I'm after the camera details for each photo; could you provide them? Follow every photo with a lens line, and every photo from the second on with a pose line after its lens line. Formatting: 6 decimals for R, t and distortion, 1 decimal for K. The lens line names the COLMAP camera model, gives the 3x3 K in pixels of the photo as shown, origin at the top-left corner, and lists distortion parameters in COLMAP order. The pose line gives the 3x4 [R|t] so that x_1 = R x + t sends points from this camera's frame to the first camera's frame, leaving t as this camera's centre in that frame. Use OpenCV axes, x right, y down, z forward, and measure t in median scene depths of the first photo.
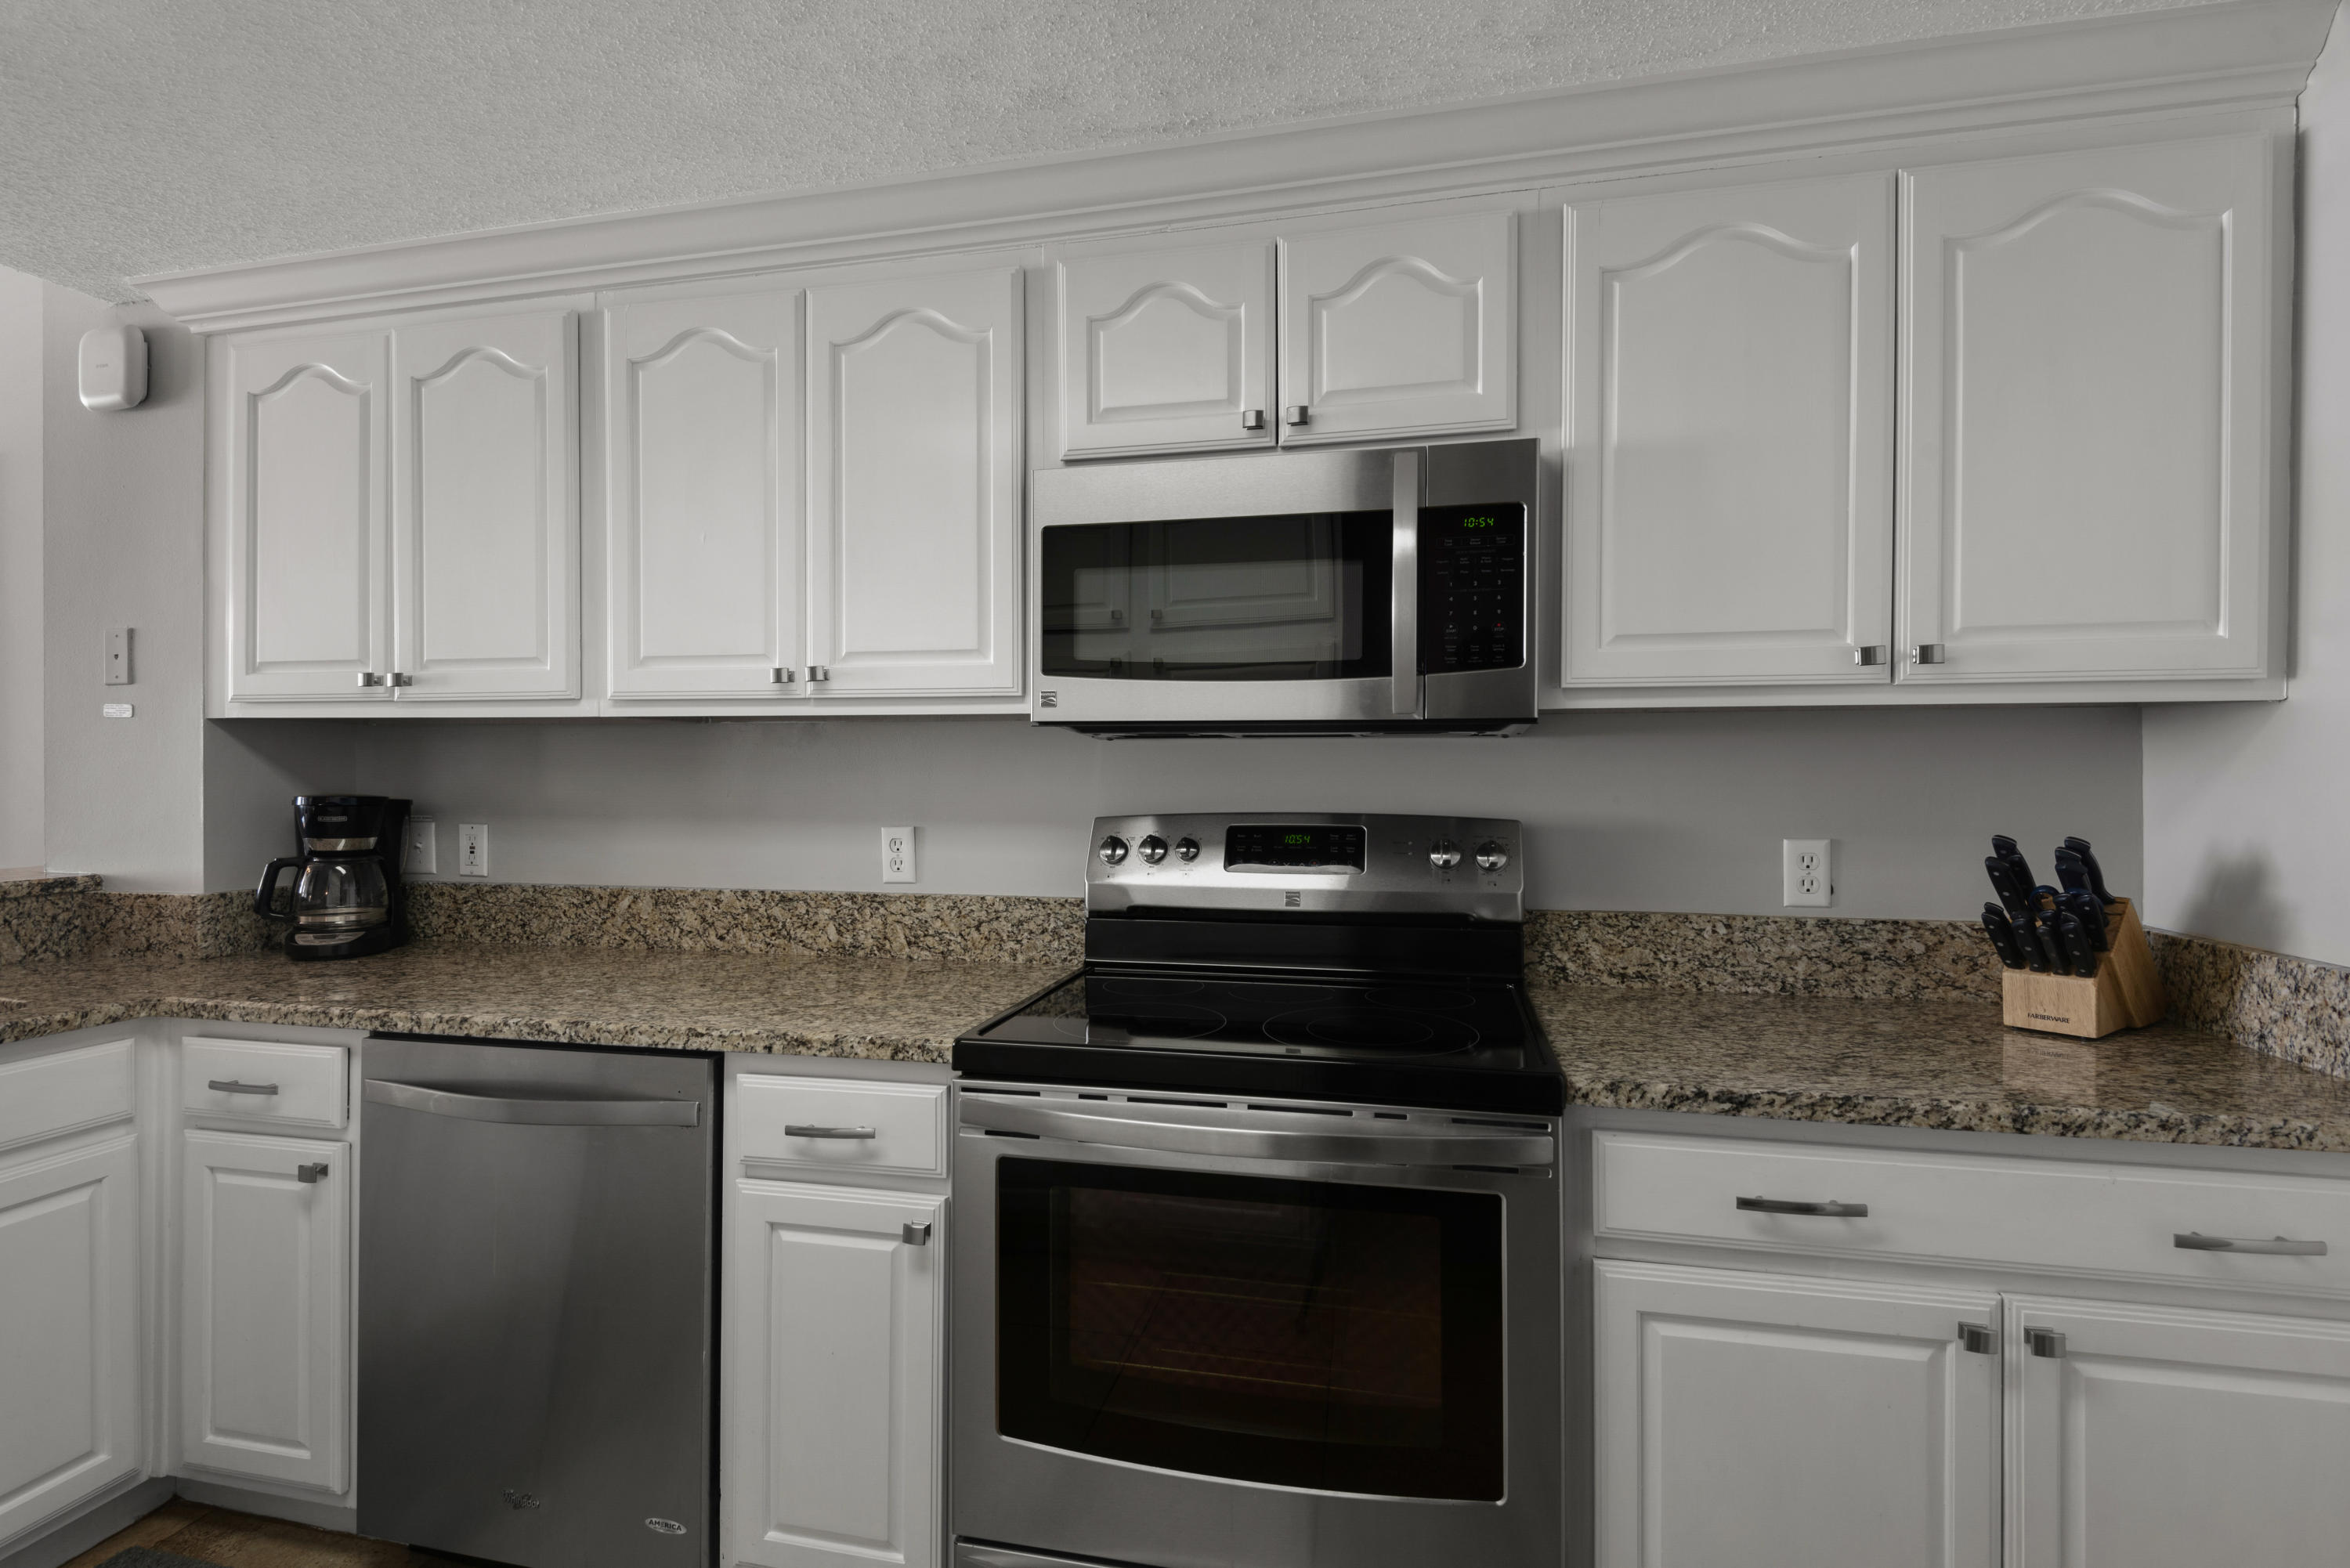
lens RADIAL K [[1099.5, 0, 1164.4], [0, 1099.5, 779.8], [0, 0, 1]] dist [0.002480, -0.003527]
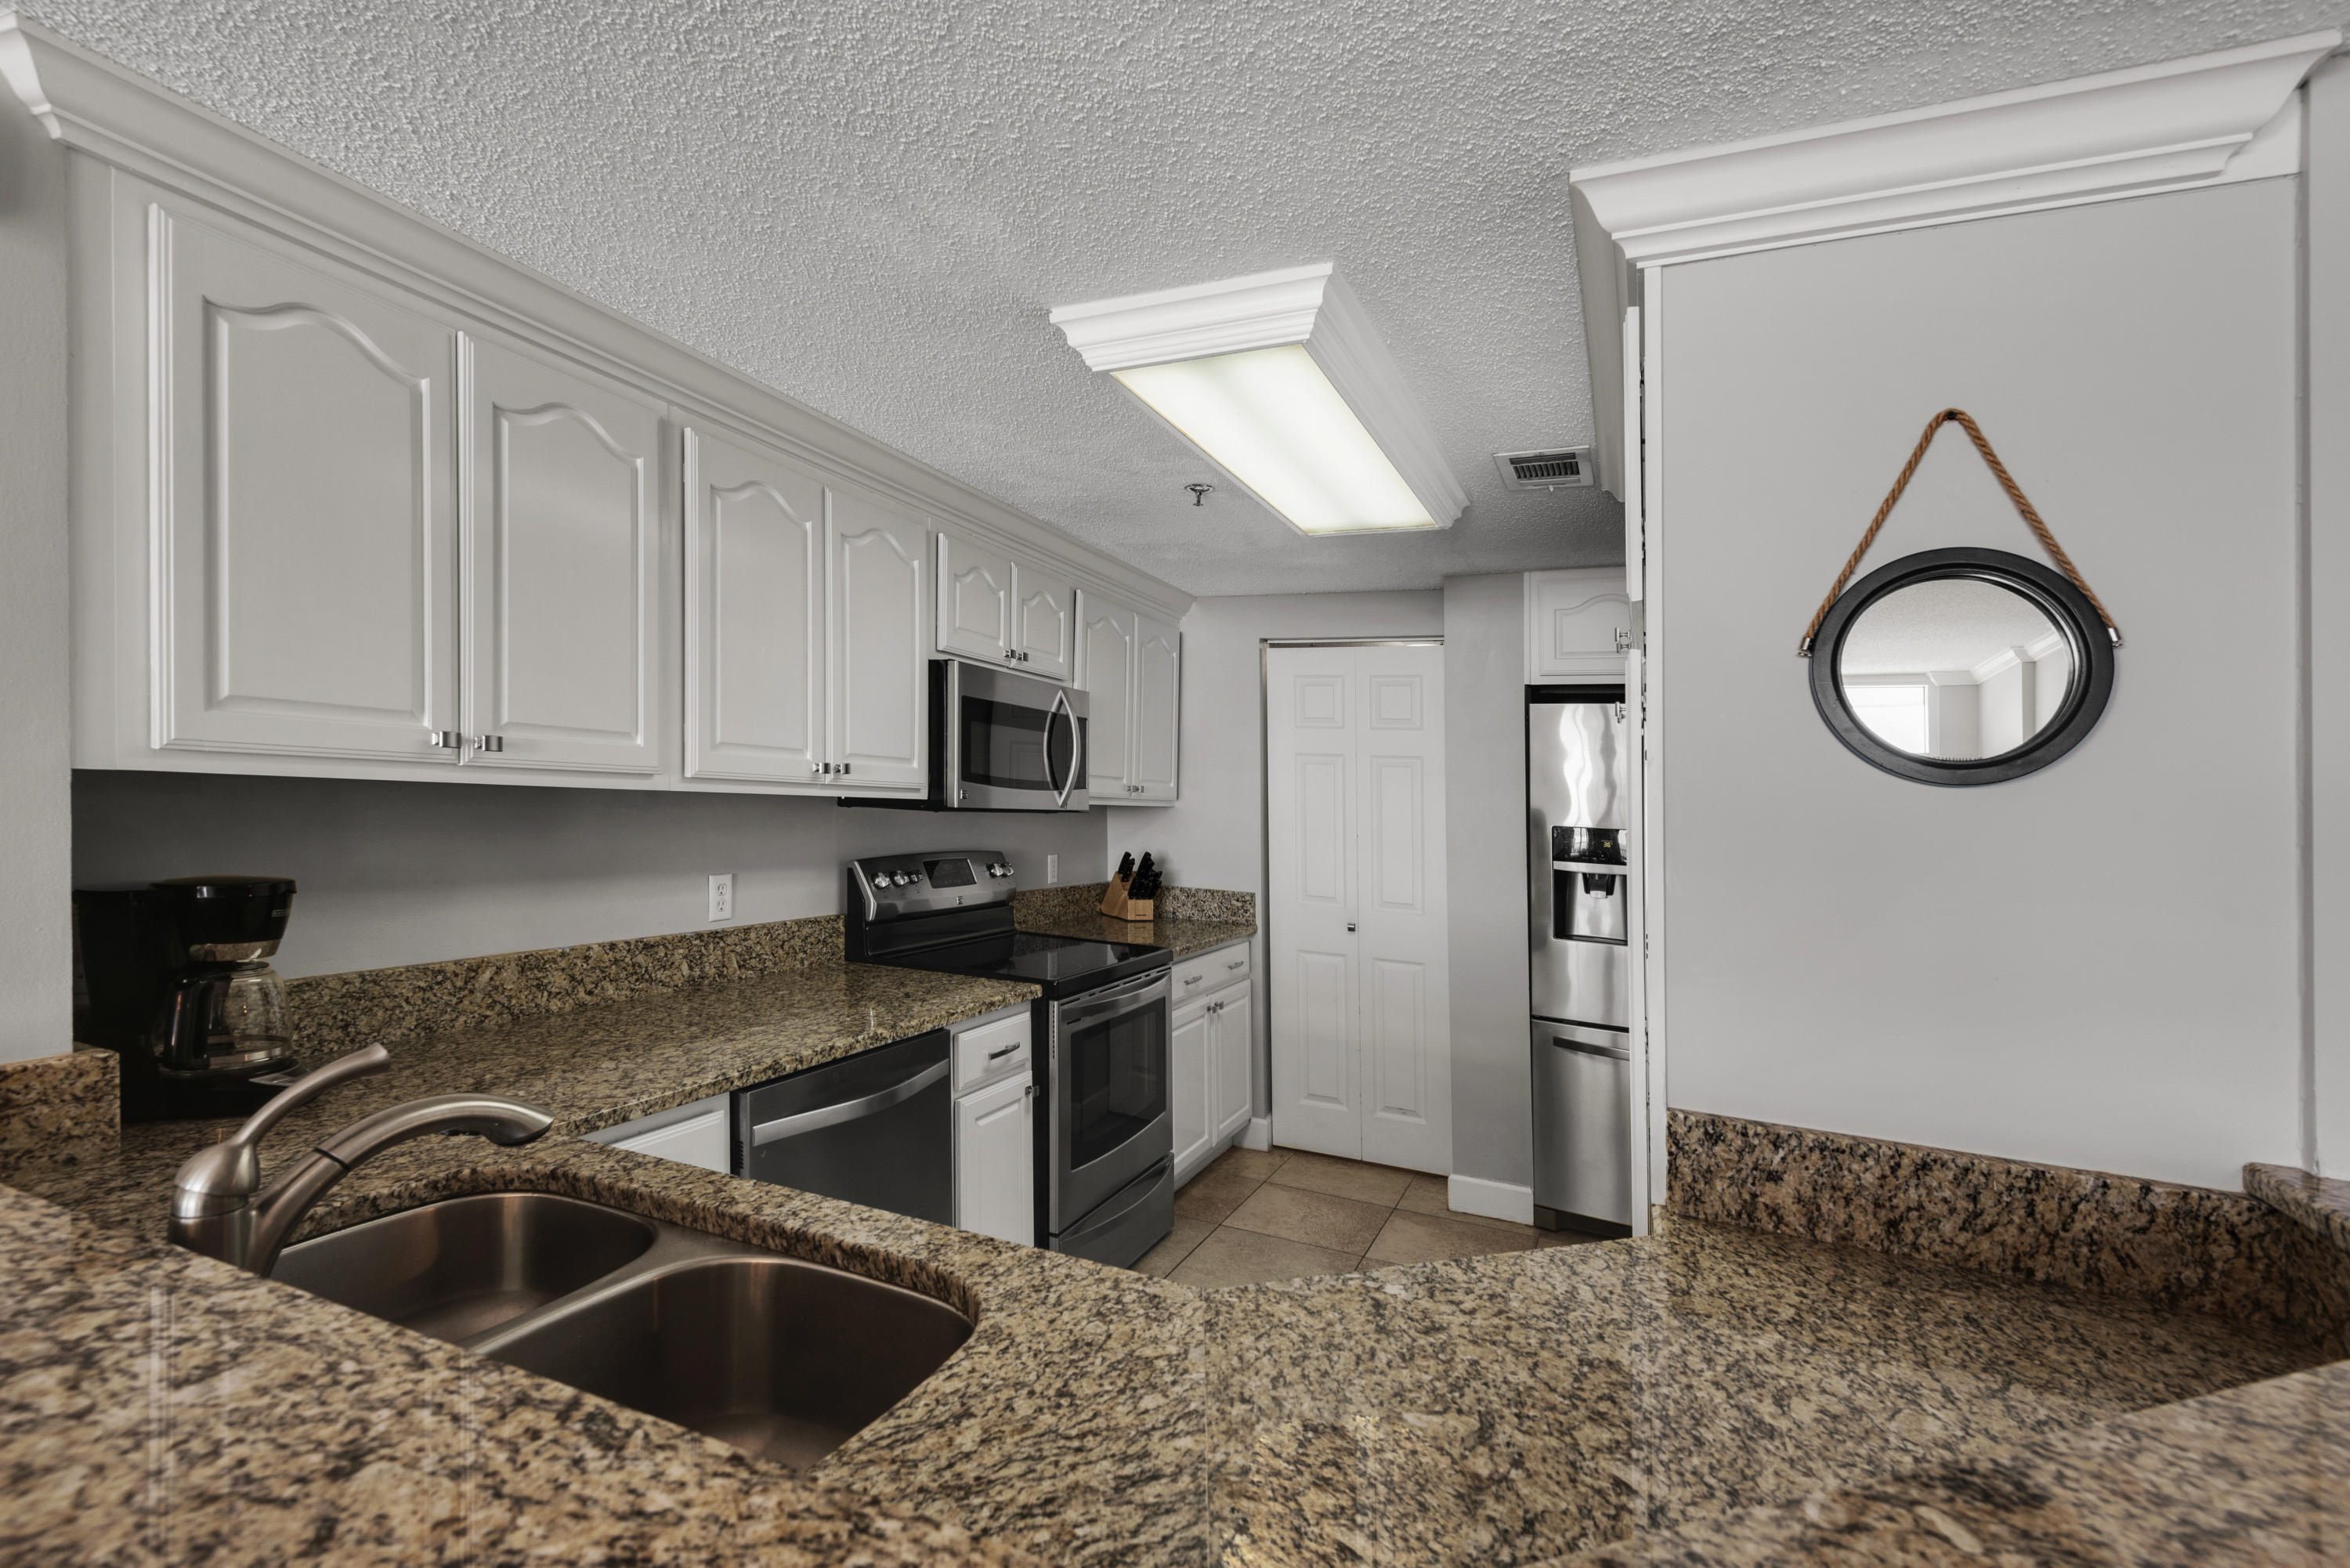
lens RADIAL K [[1069.9, 0, 1208.9], [0, 1069.9, 851.2], [0, 0, 1]] dist [0.023840, -0.012934]
pose [[0.158169, -0.041005, 0.986560, -1.401064], [-0.037778, 0.998154, 0.047544, -0.064729], [-0.986689, -0.044790, 0.156328, 0.284395]]
